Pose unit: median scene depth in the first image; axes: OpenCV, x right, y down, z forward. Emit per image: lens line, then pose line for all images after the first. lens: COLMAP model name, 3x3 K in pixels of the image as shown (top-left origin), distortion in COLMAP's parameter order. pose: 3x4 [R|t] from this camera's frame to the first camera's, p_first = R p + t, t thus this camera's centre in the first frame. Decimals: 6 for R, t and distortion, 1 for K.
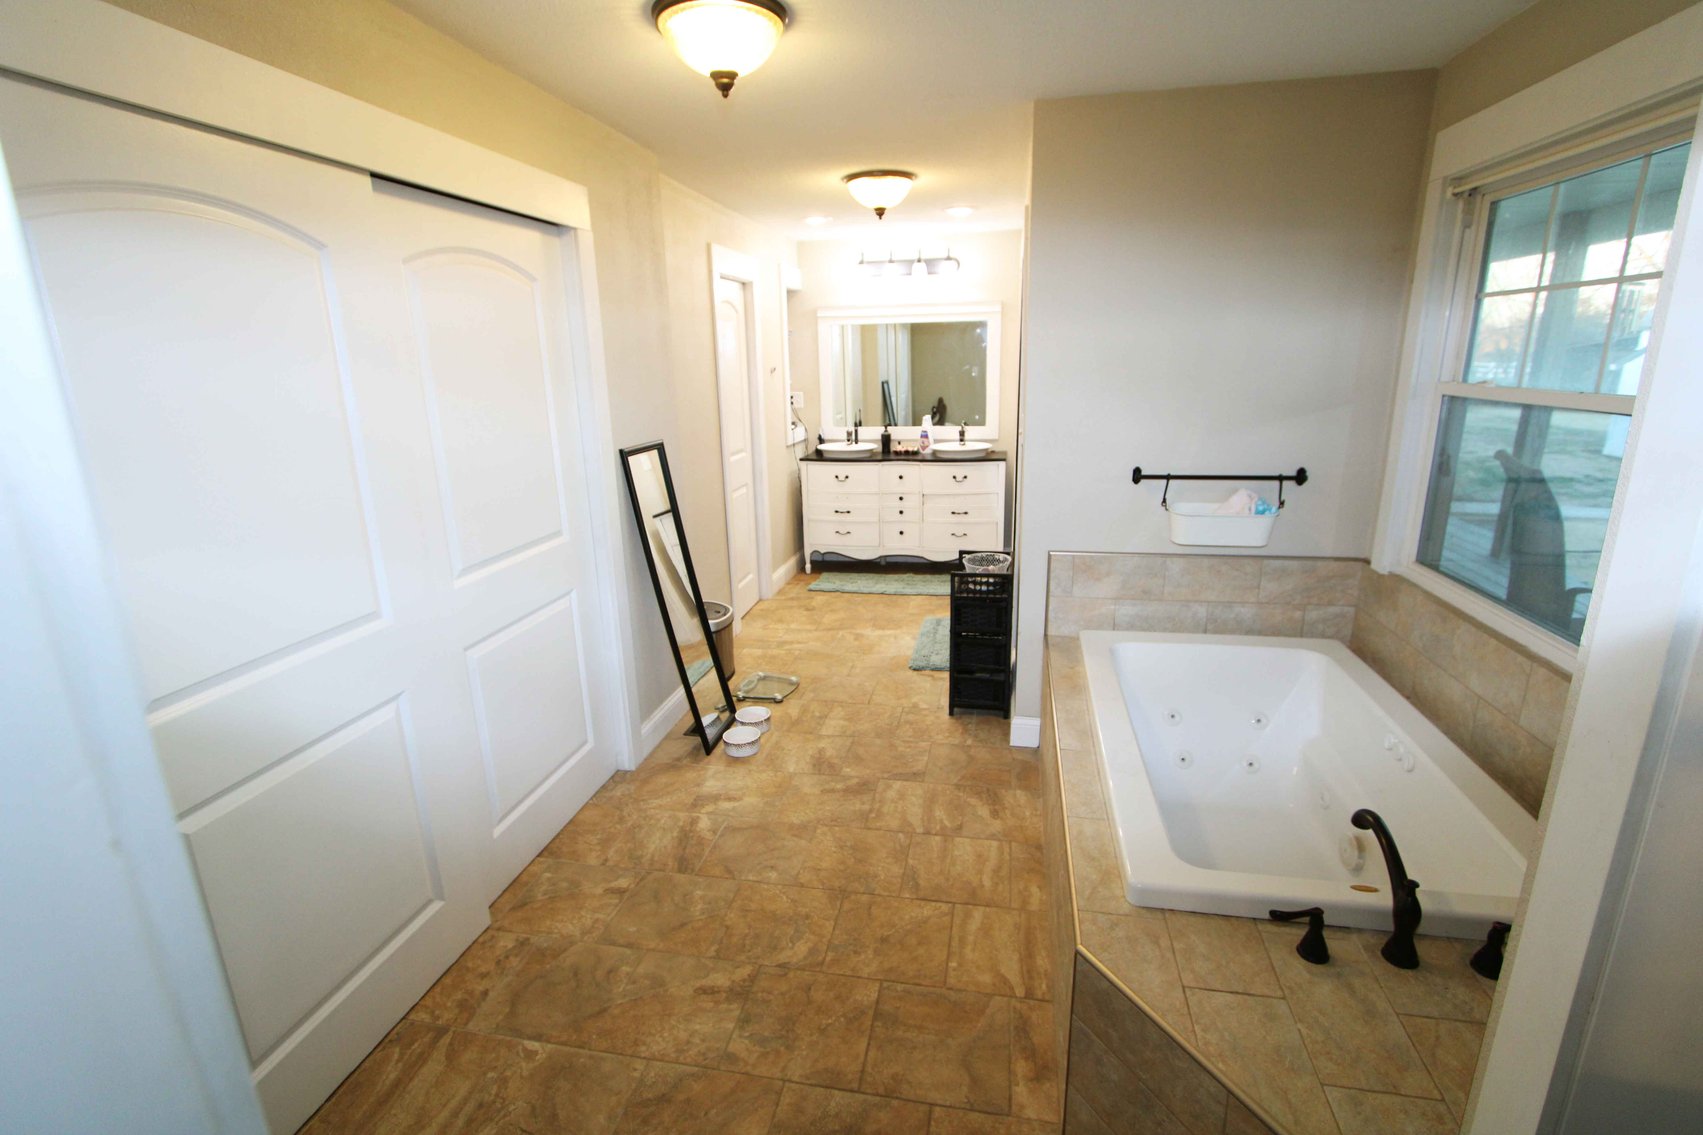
lens RADIAL K [[783.9, 0, 853.5], [0, 783.9, 567.8], [0, 0, 1]] dist [-0.016870, 0.001001]
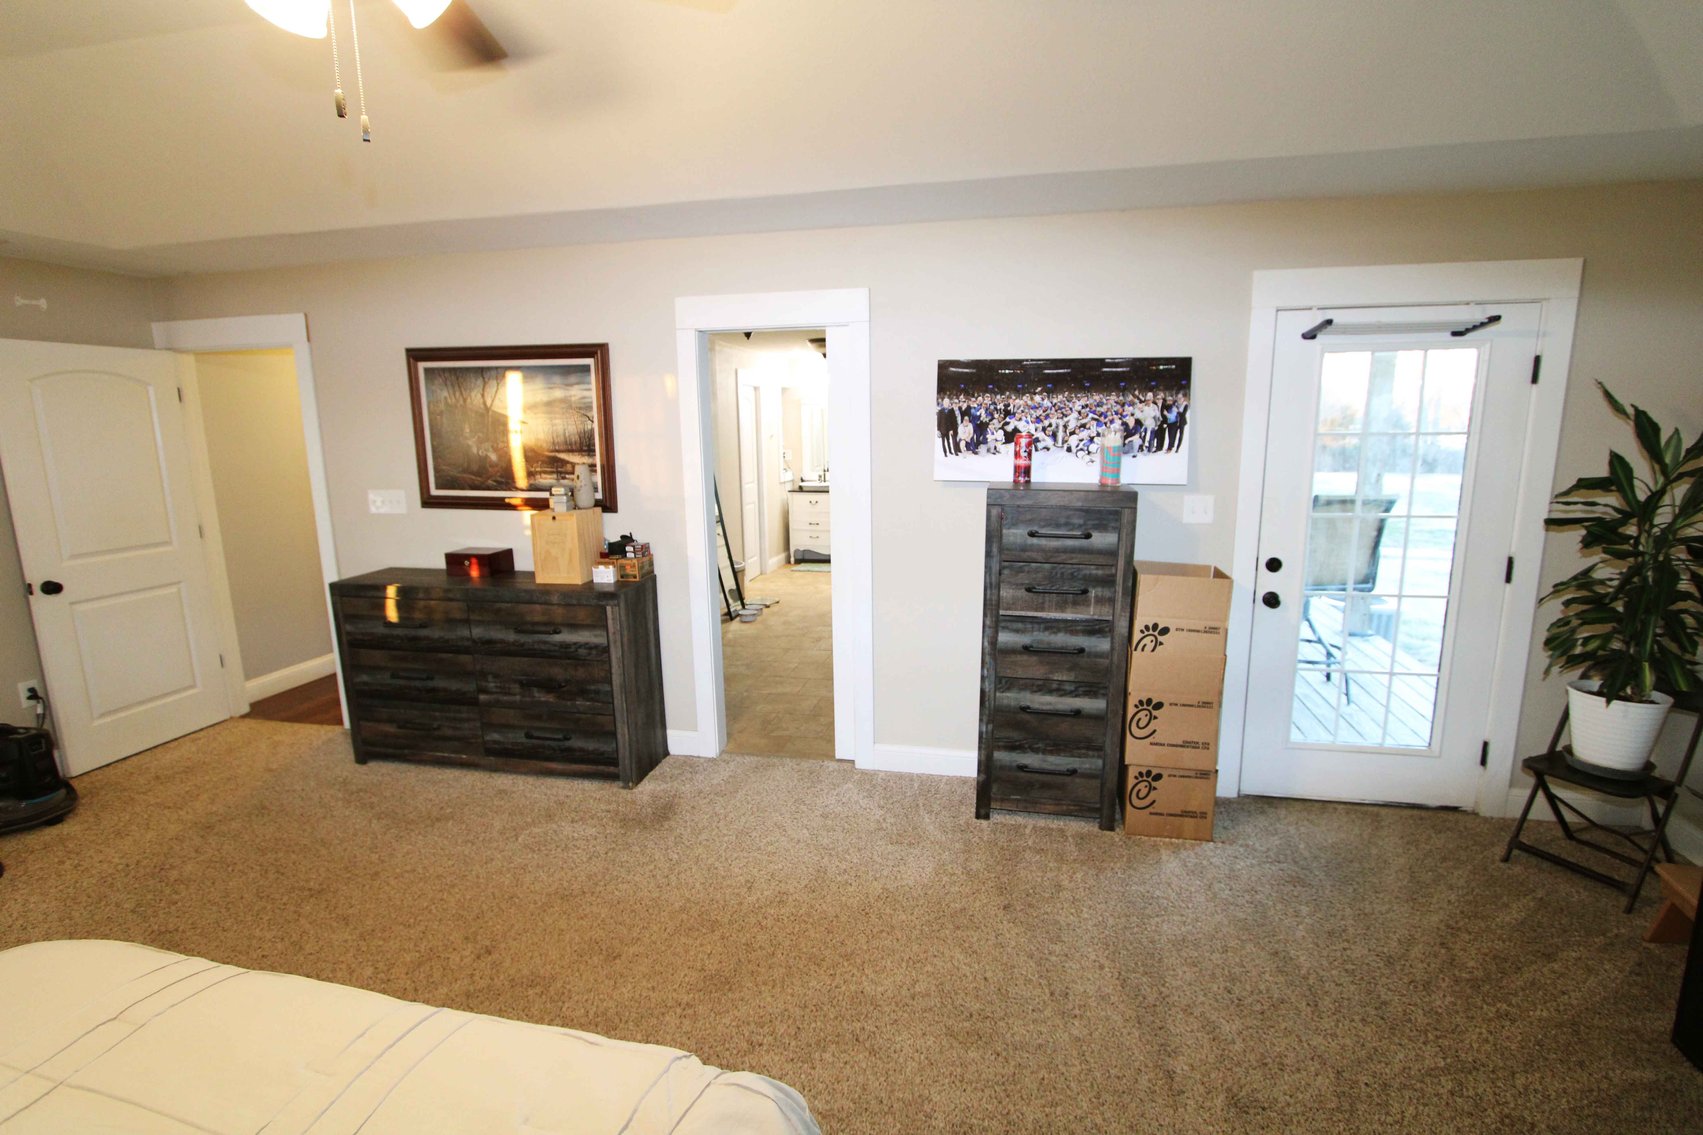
lens RADIAL K [[783.9, 0, 854.3], [0, 783.9, 566.5], [0, 0, 1]] dist [-0.016870, 0.001001]
pose [[0.999894, 0.011099, -0.009454, 0.081278], [-0.011896, 0.995972, -0.088875, 0.151545], [0.008430, 0.088978, 0.995998, -0.562458]]
